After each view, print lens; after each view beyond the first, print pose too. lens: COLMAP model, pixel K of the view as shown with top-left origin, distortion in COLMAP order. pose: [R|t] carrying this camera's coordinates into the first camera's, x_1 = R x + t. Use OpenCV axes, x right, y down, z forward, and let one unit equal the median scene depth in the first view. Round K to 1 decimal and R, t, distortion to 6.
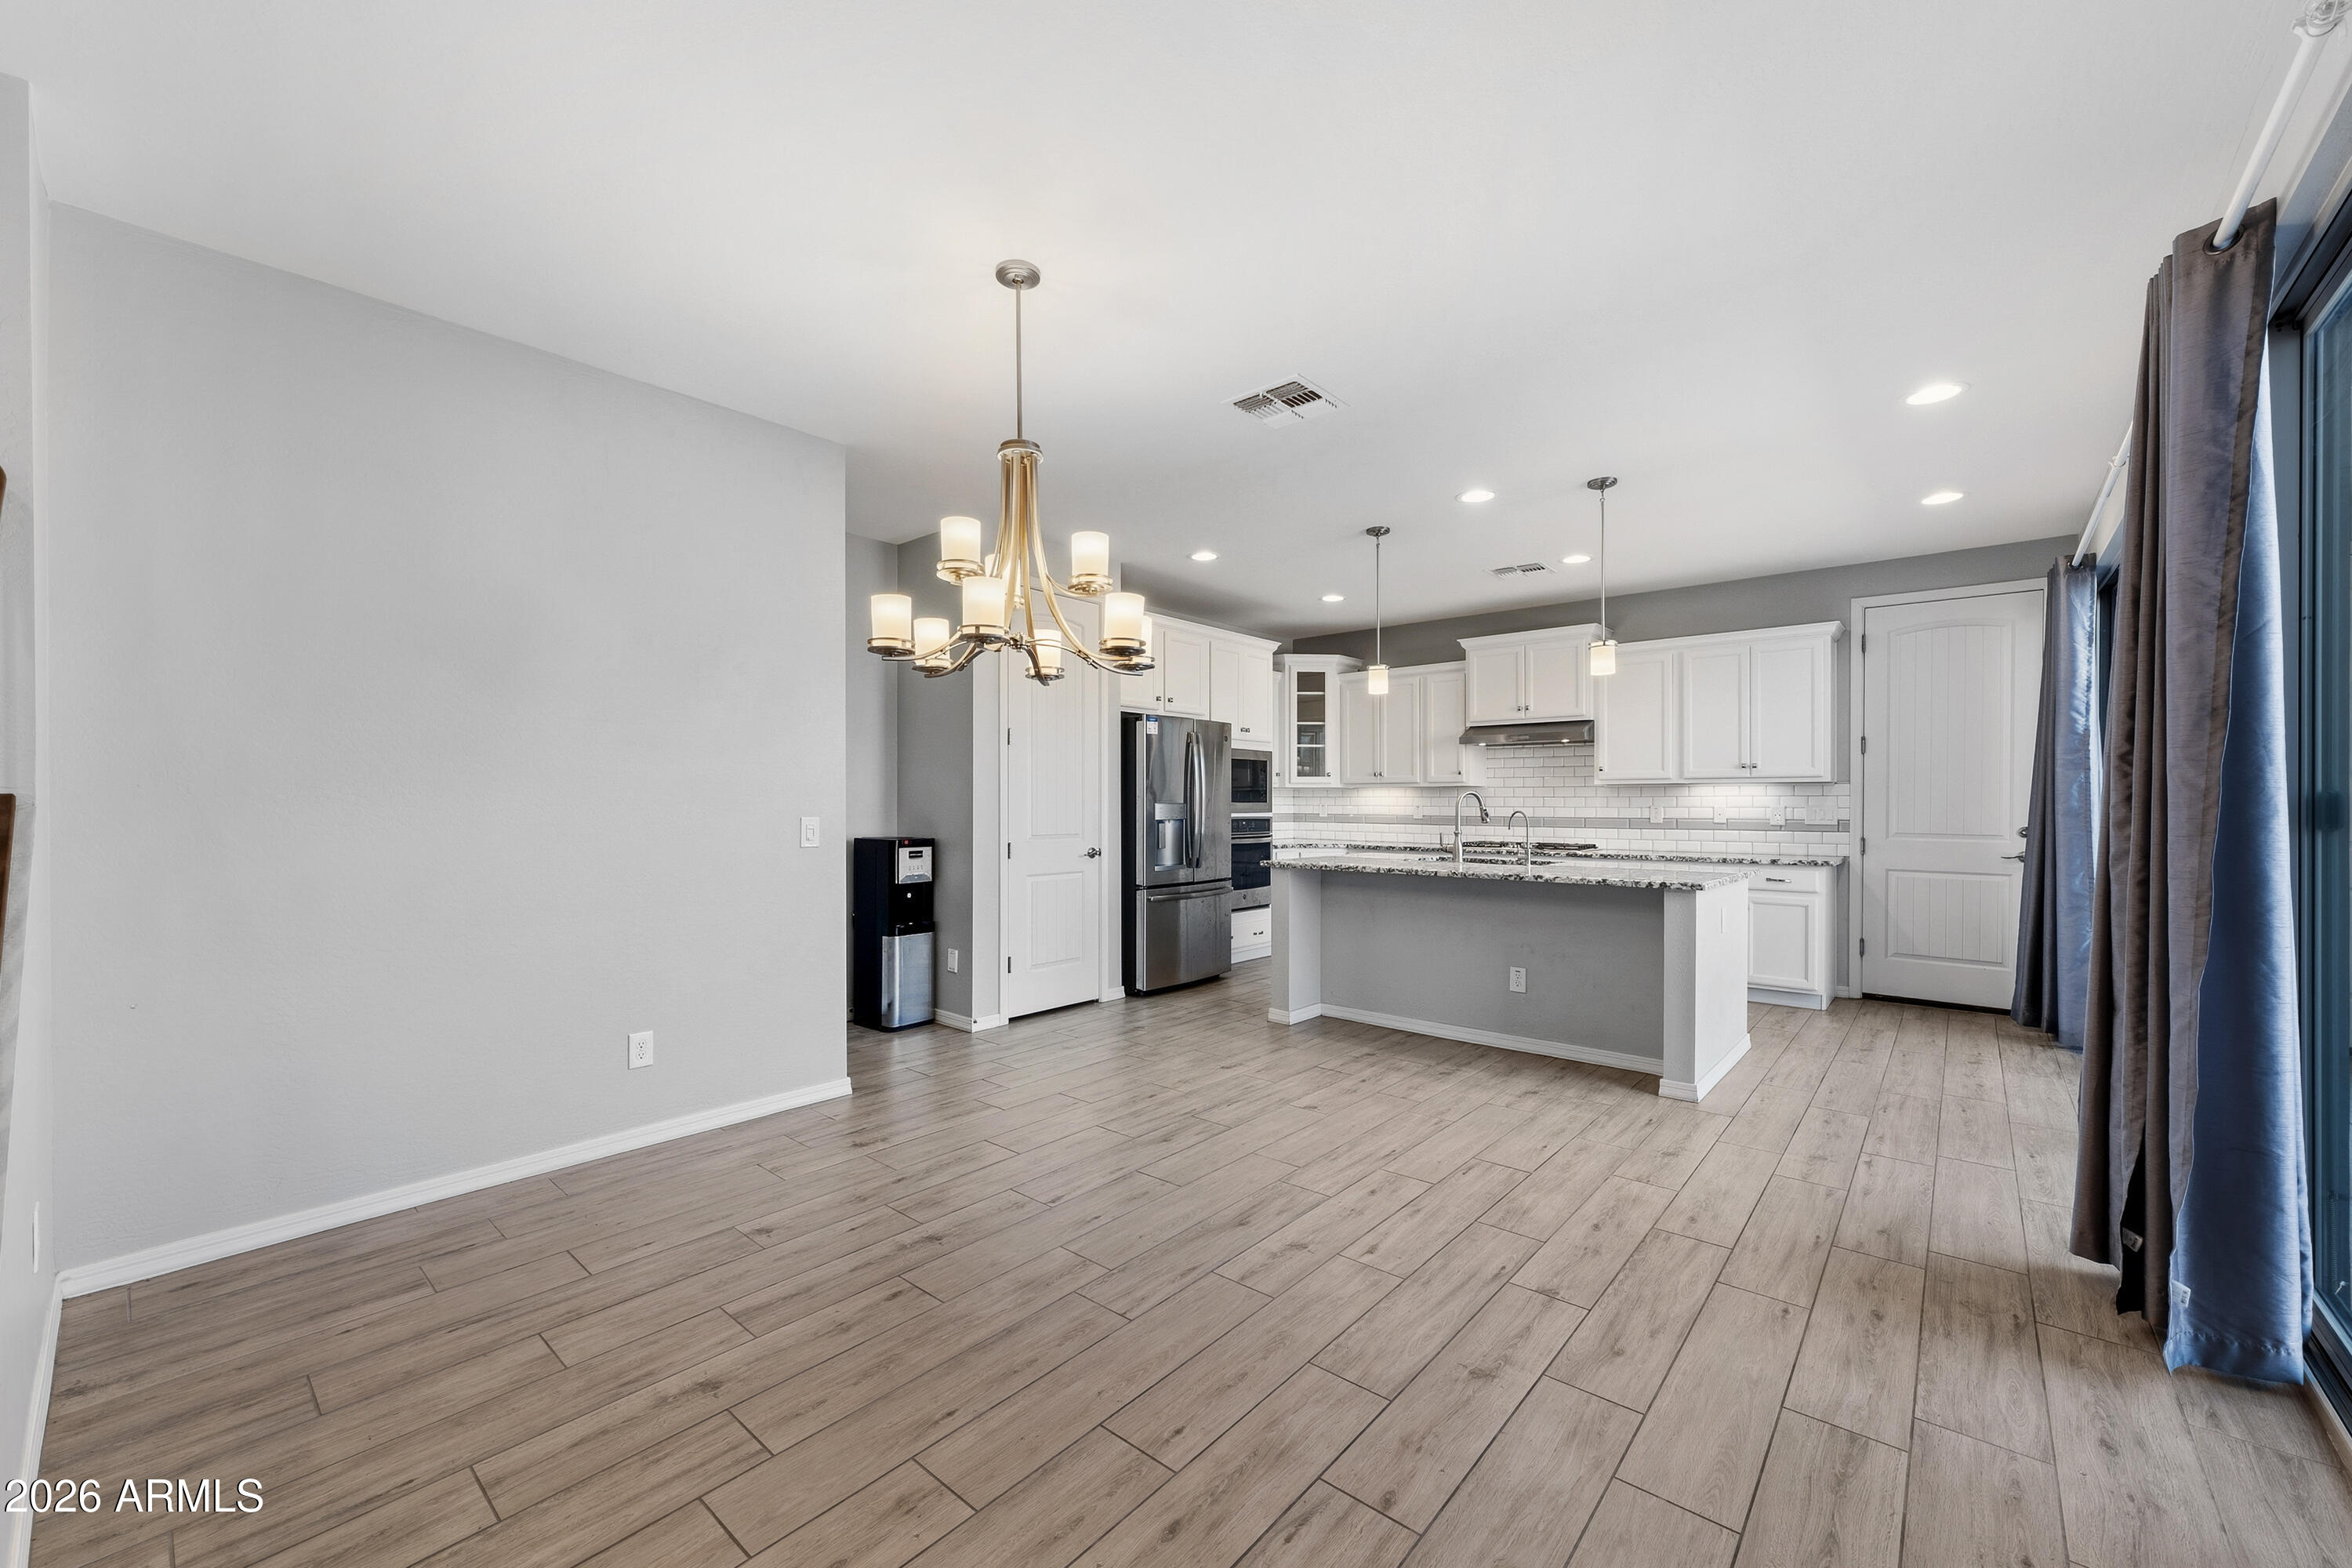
lens RADIAL K [[919.8, 0, 1164.2], [0, 919.8, 806.9], [0, 0, 1]] dist [0.001298, 0.000441]
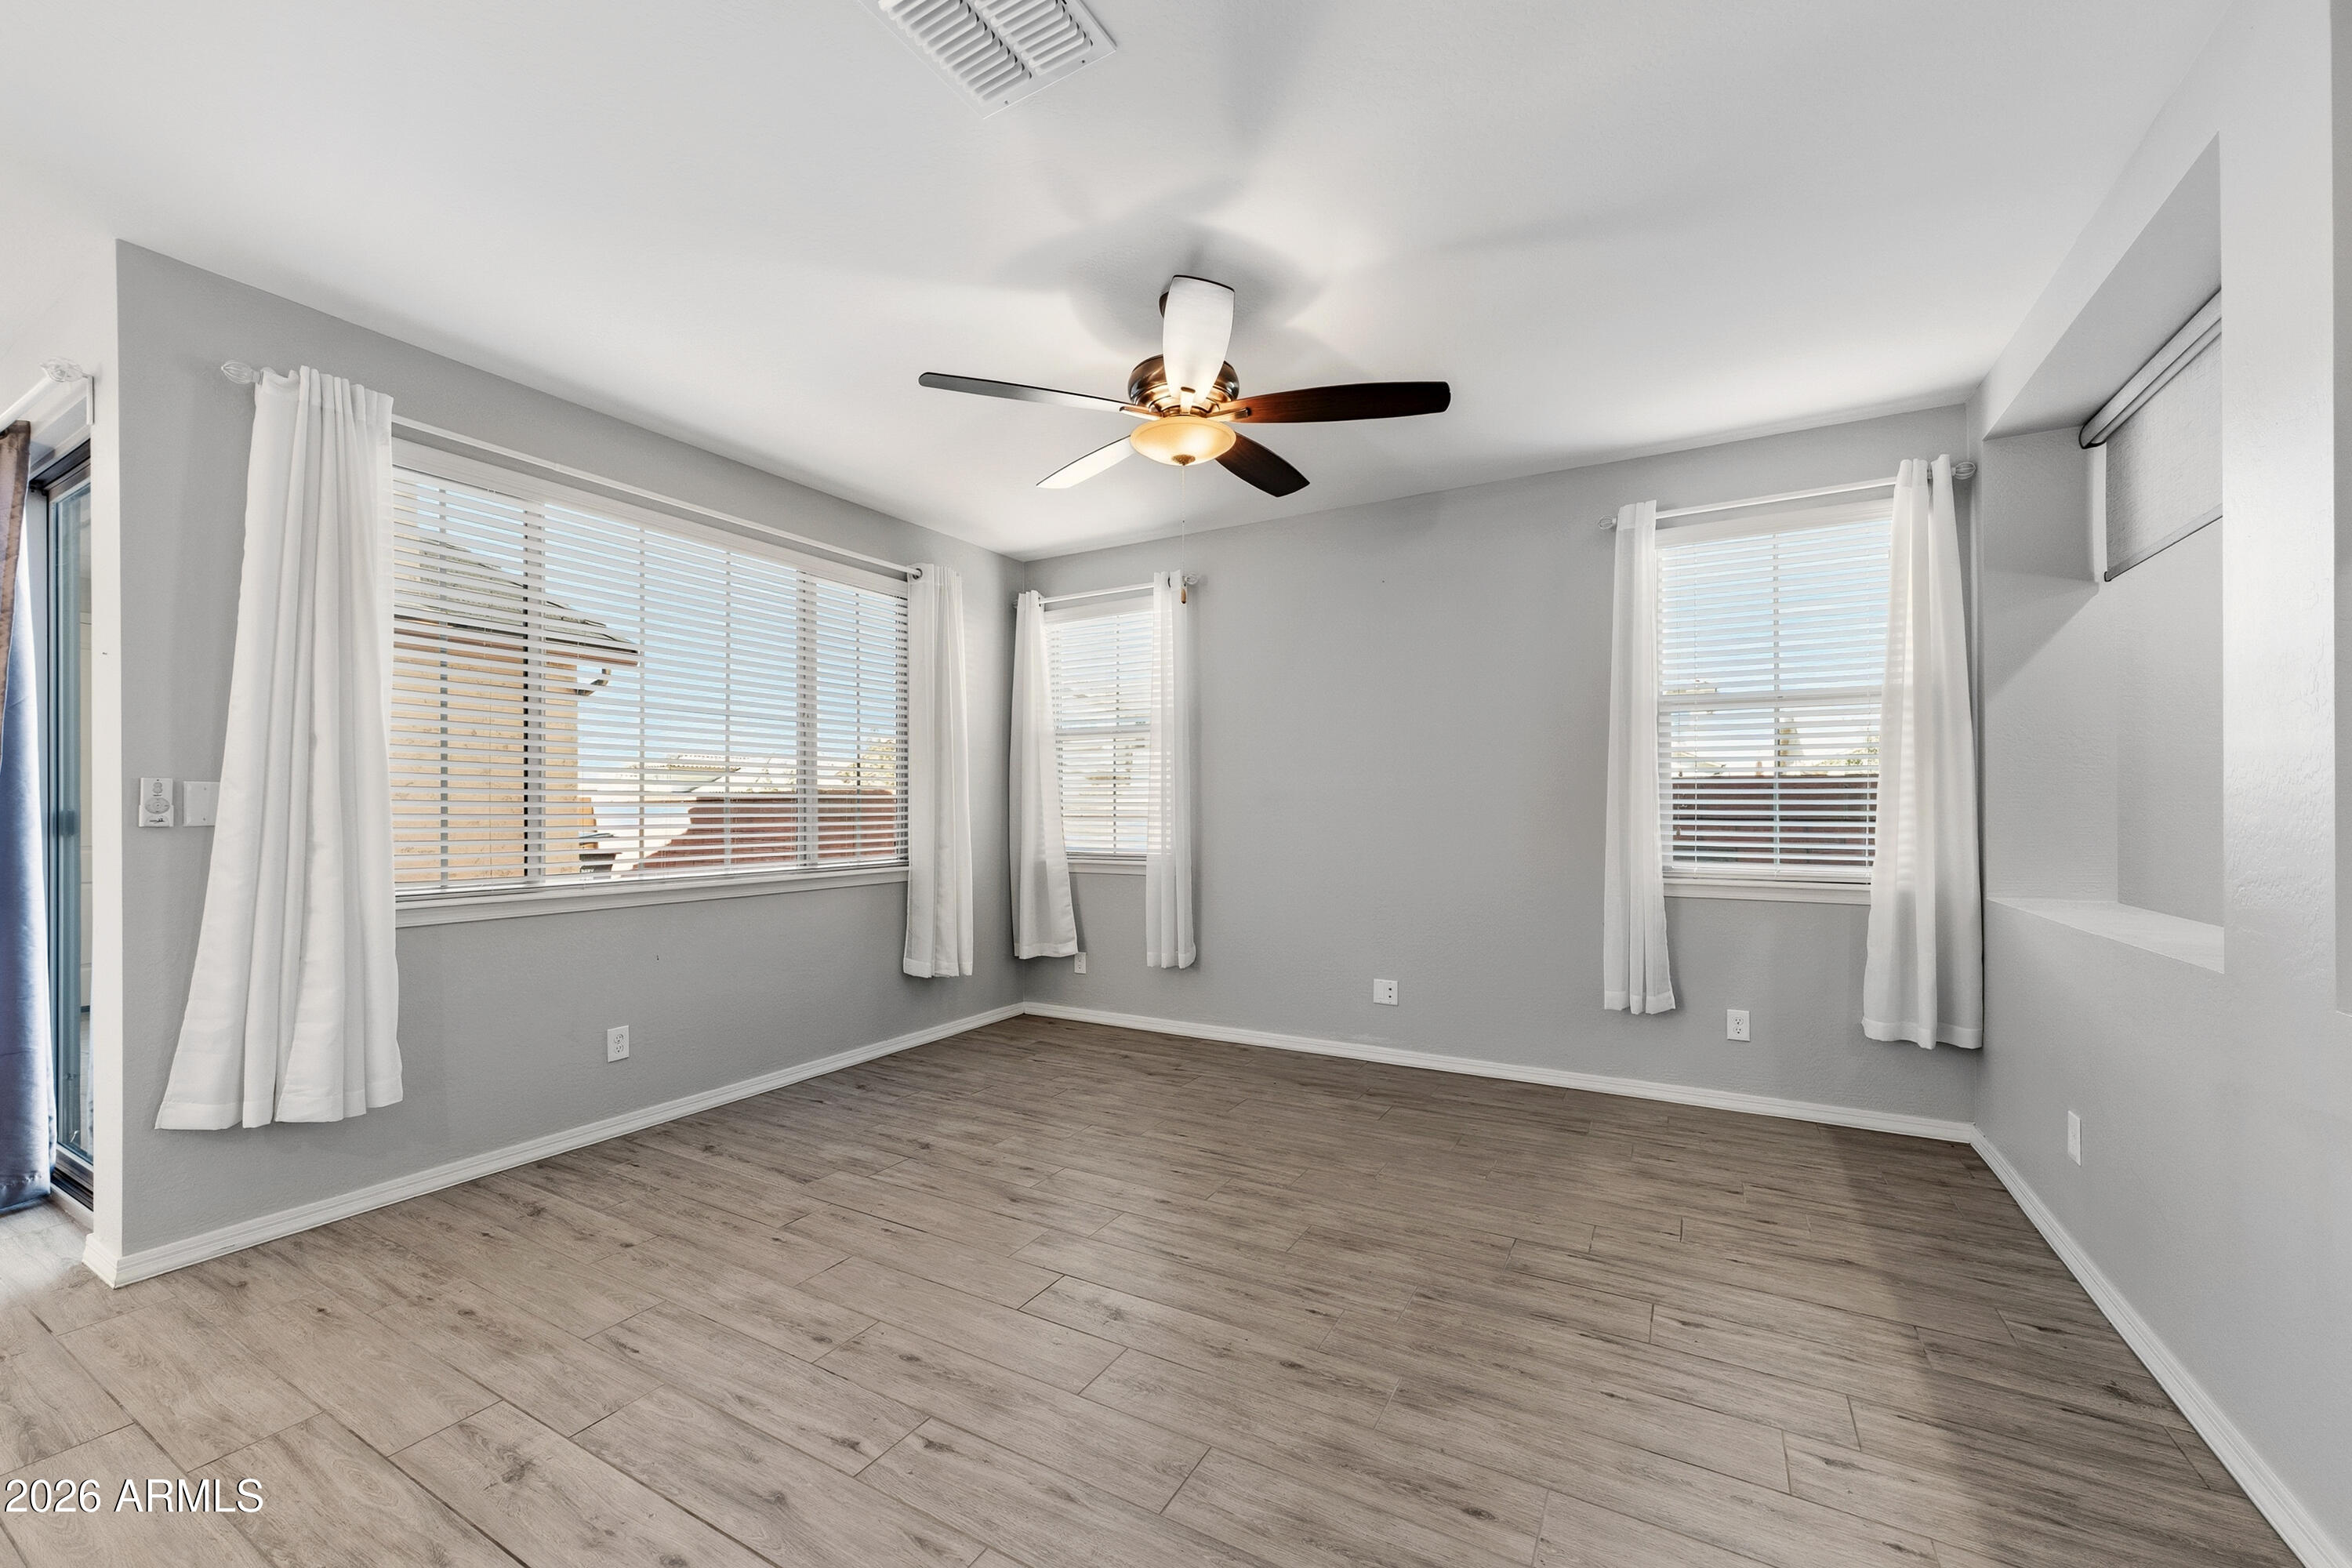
lens RADIAL K [[919.8, 0, 1169.3], [0, 919.8, 805.2], [0, 0, 1]] dist [0.001298, 0.000441]
pose [[-0.199102, 0.004341, 0.979969, -0.215453], [0.005993, 0.999977, -0.003212, -0.003197], [-0.979960, 0.005233, -0.199123, -0.174785]]
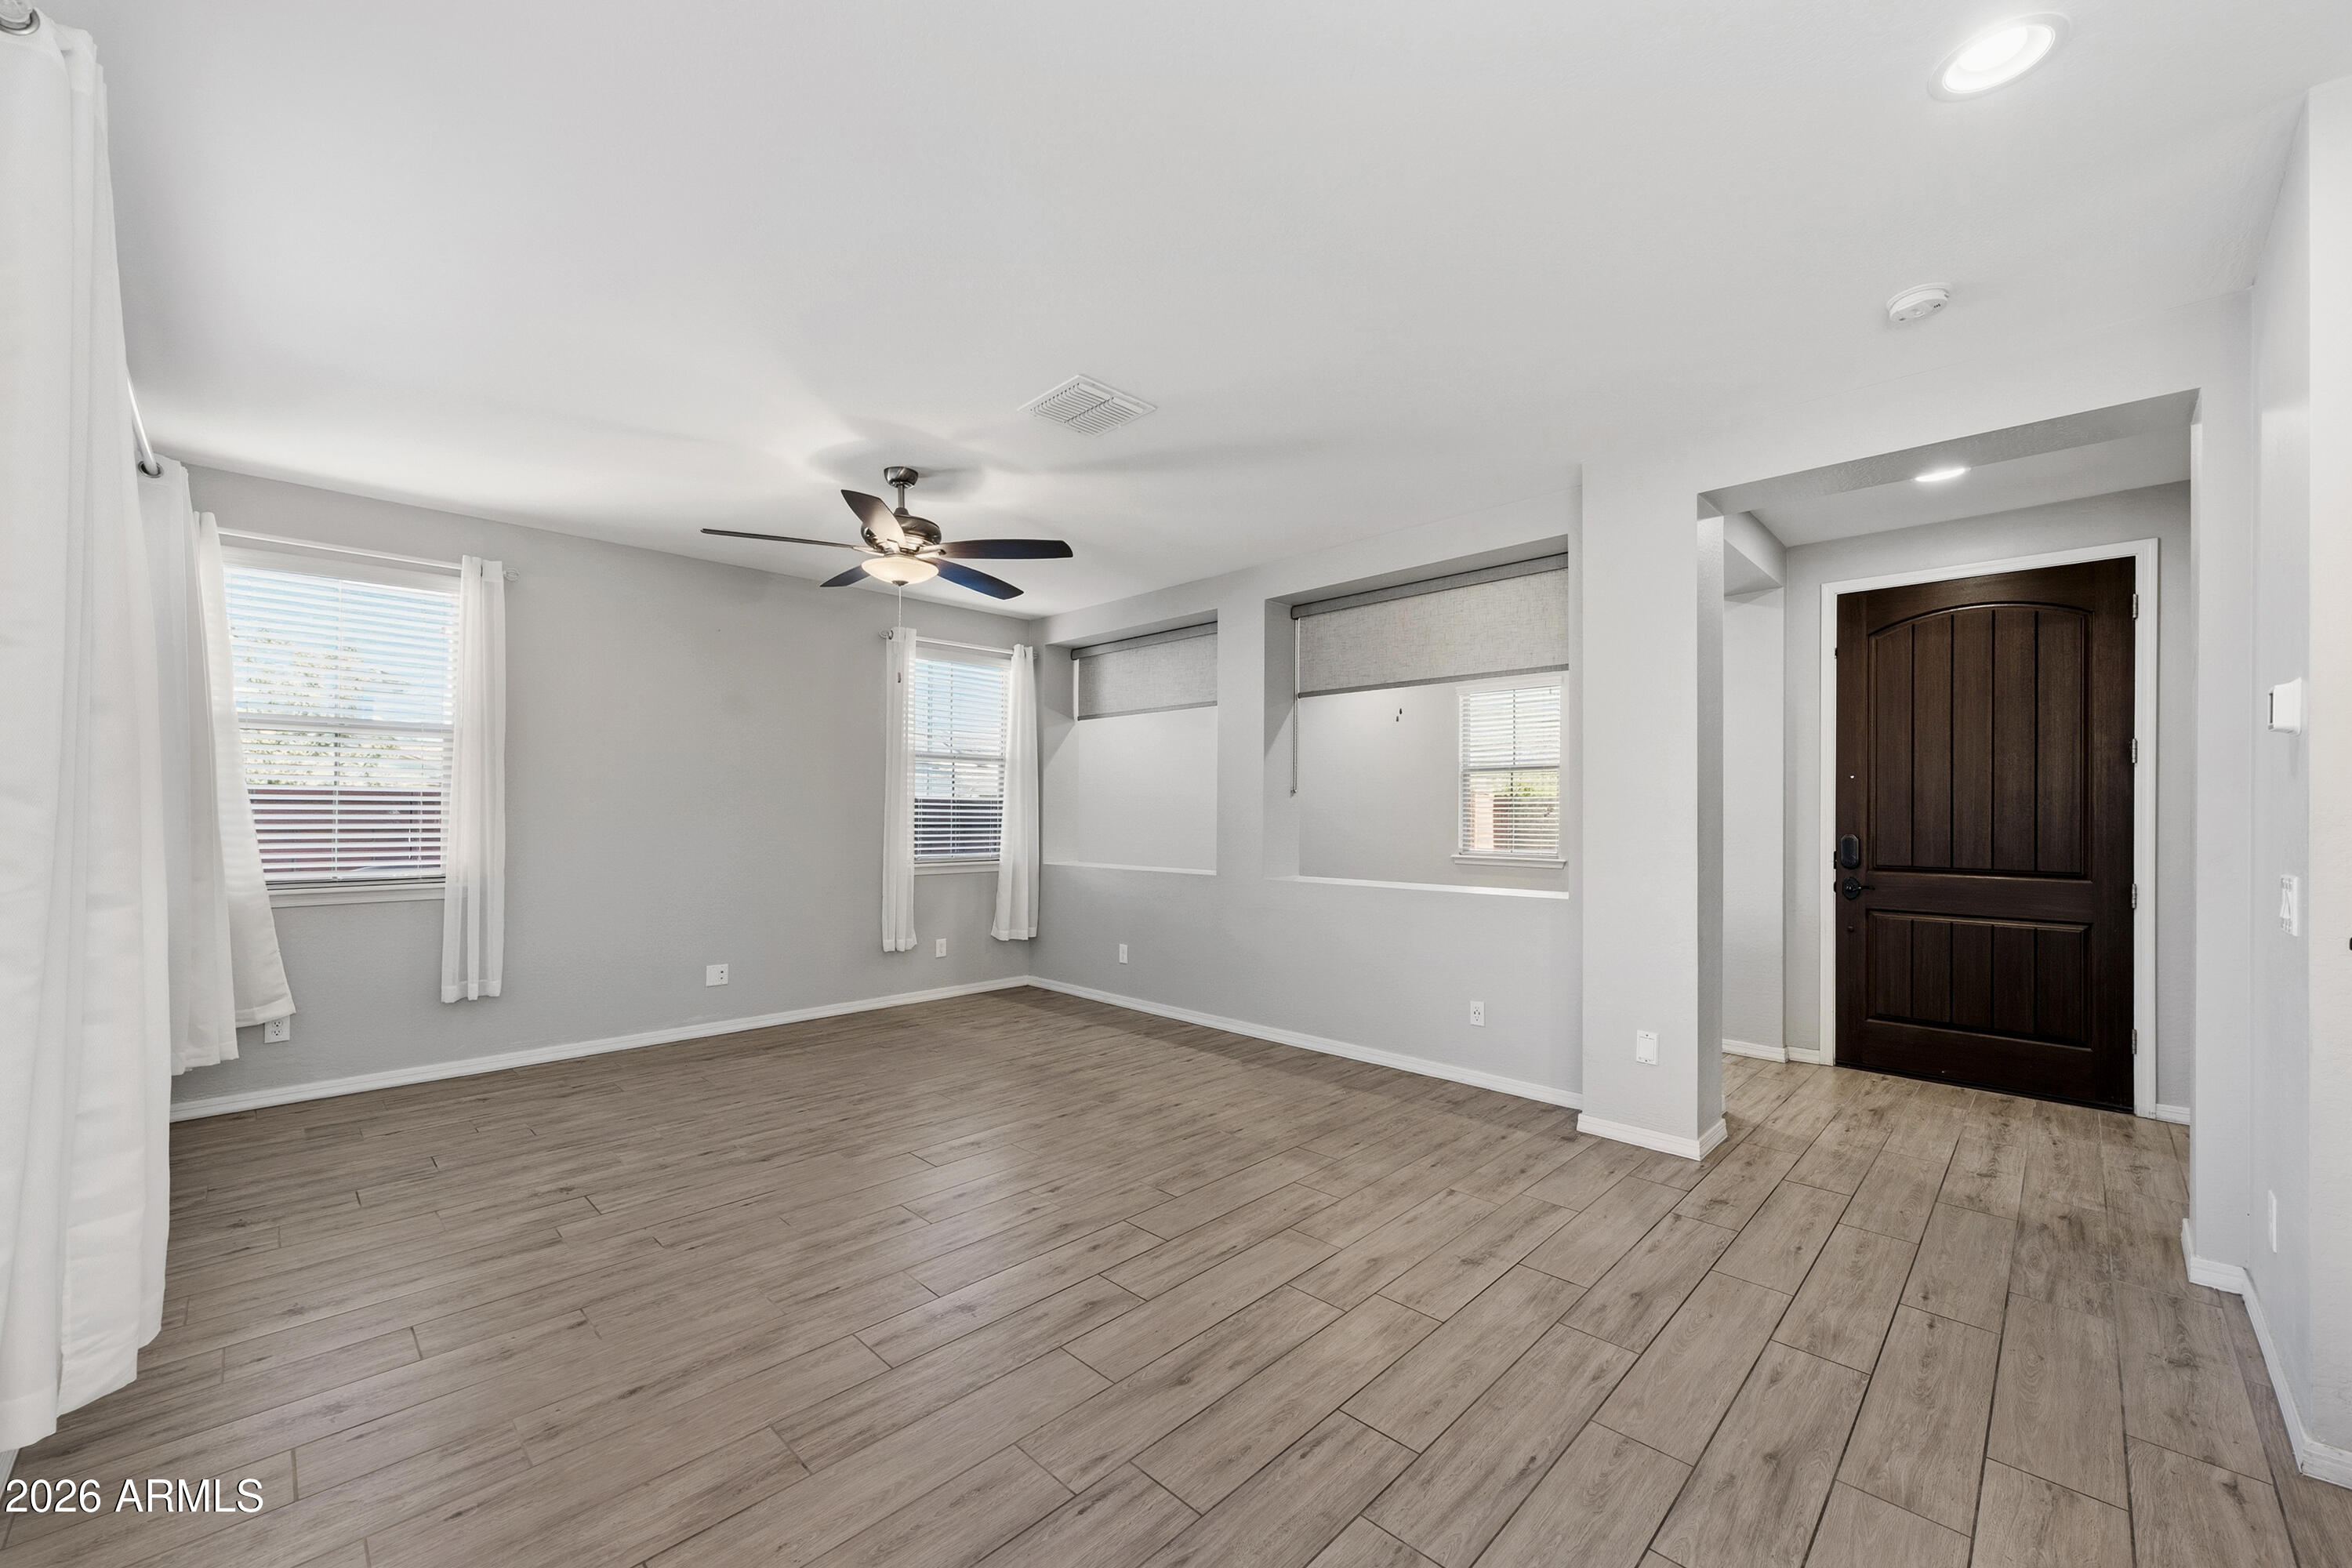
lens RADIAL K [[919.8, 0, 1165.3], [0, 919.8, 784.8], [0, 0, 1]] dist [0.001298, 0.000441]
pose [[-0.997881, -0.001819, 0.065047, 0.004545], [-0.003630, 0.999609, -0.027726, -0.012844], [-0.064972, -0.027903, -0.997497, 0.386246]]
